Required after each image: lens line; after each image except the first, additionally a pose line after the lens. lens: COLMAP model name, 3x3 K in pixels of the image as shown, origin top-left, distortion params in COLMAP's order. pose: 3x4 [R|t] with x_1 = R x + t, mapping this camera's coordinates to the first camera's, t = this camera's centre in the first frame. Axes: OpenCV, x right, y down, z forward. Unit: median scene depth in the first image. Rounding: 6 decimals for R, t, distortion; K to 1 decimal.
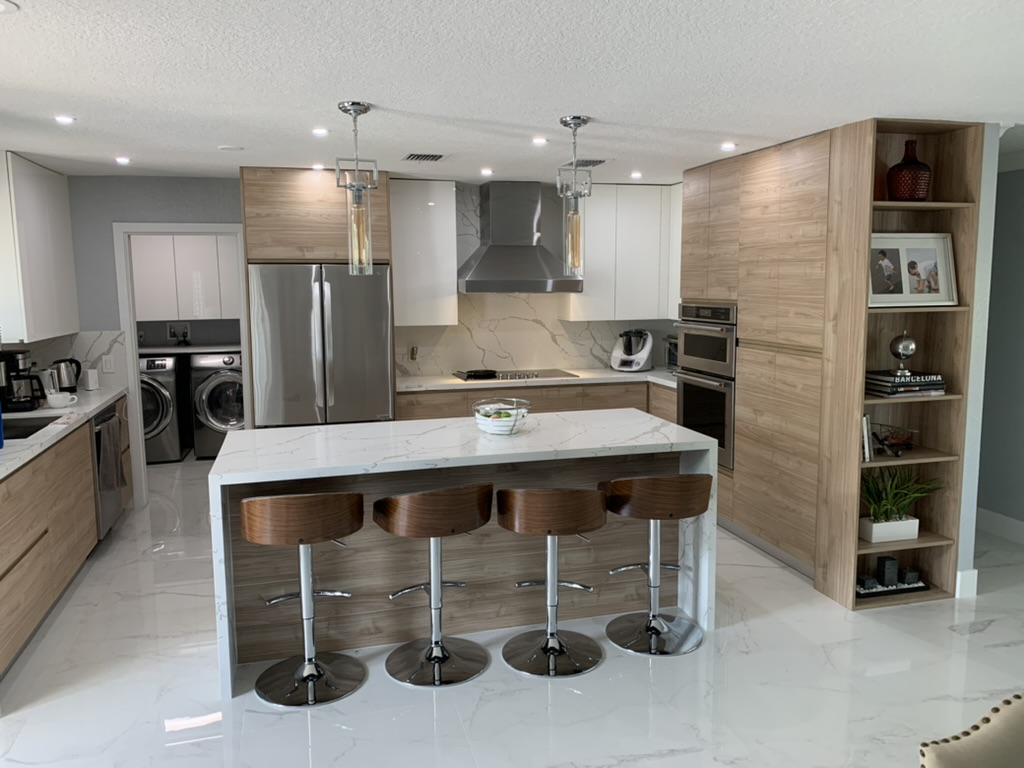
lens RADIAL K [[779.3, 0, 511.6], [0, 779.3, 381.6], [0, 0, 1]] dist [0.050070, -0.043635]
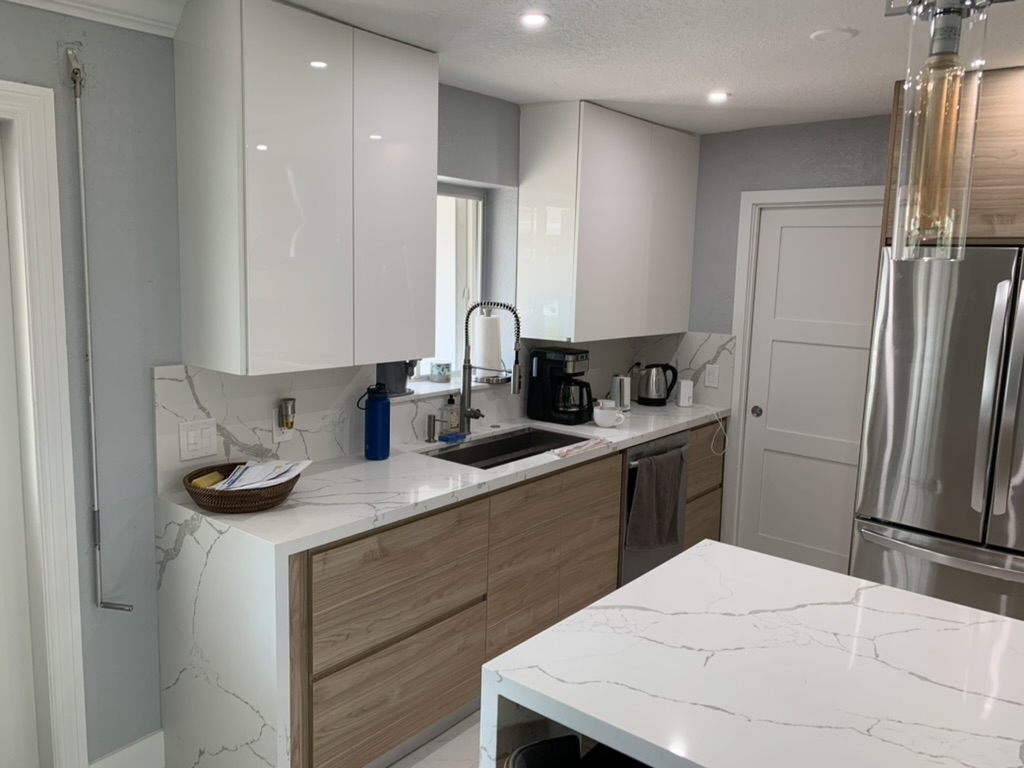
lens RADIAL K [[779.3, 0, 515.4], [0, 779.3, 379.2], [0, 0, 1]] dist [0.050070, -0.043635]
pose [[0.581940, 0.142648, -0.800623, -0.006980], [-0.138177, 0.987525, 0.075513, -0.068218], [0.801407, 0.066684, 0.594390, 0.516306]]
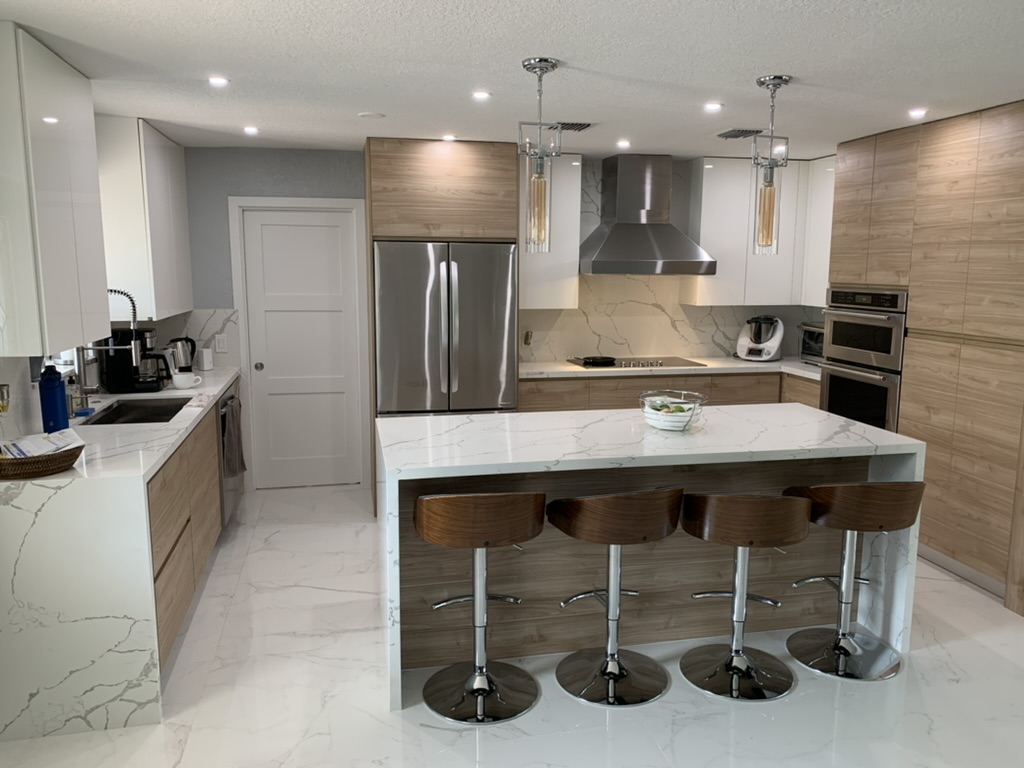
lens RADIAL K [[779.3, 0, 513.3], [0, 779.3, 386.4], [0, 0, 1]] dist [0.050070, -0.043635]
pose [[0.998492, 0.020815, -0.050800, -0.138916], [-0.019427, 0.999428, 0.027677, -0.004433], [0.051347, -0.026649, 0.998325, 0.071078]]
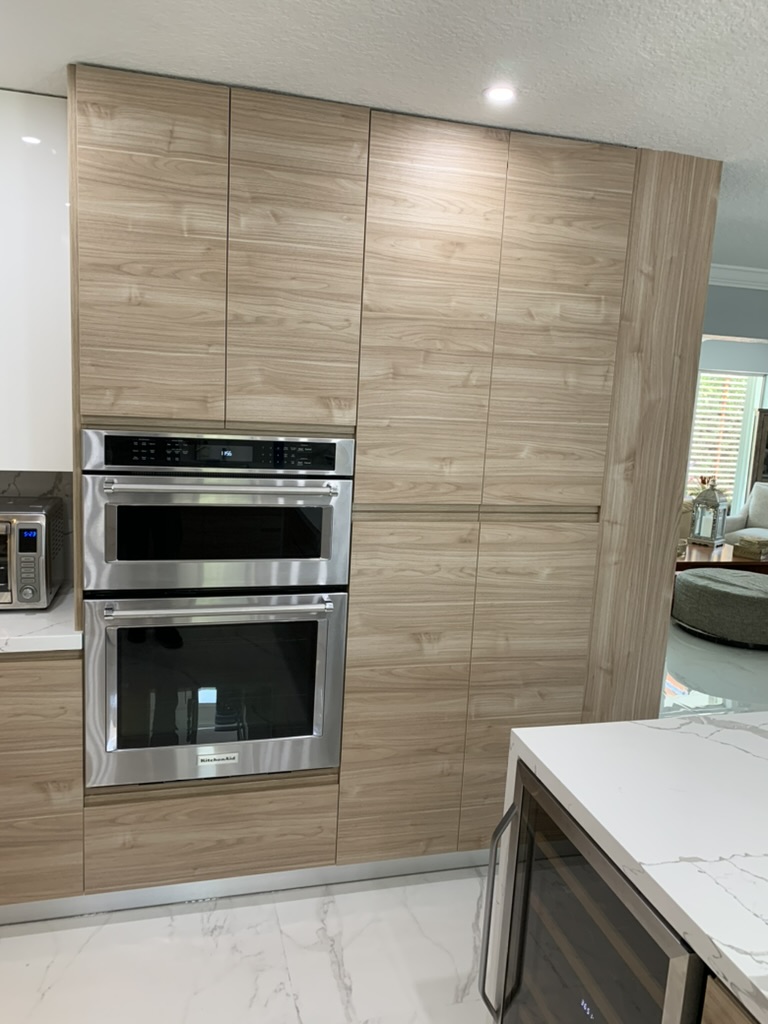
lens RADIAL K [[779.3, 0, 383.2], [0, 779.3, 509.1], [0, 0, 1]] dist [0.050070, -0.043635]
pose [[-0.003926, -0.150974, 0.988530, -0.218472], [0.076877, 0.985566, 0.150827, -0.143600], [-0.997033, 0.076587, 0.007737, 1.134627]]
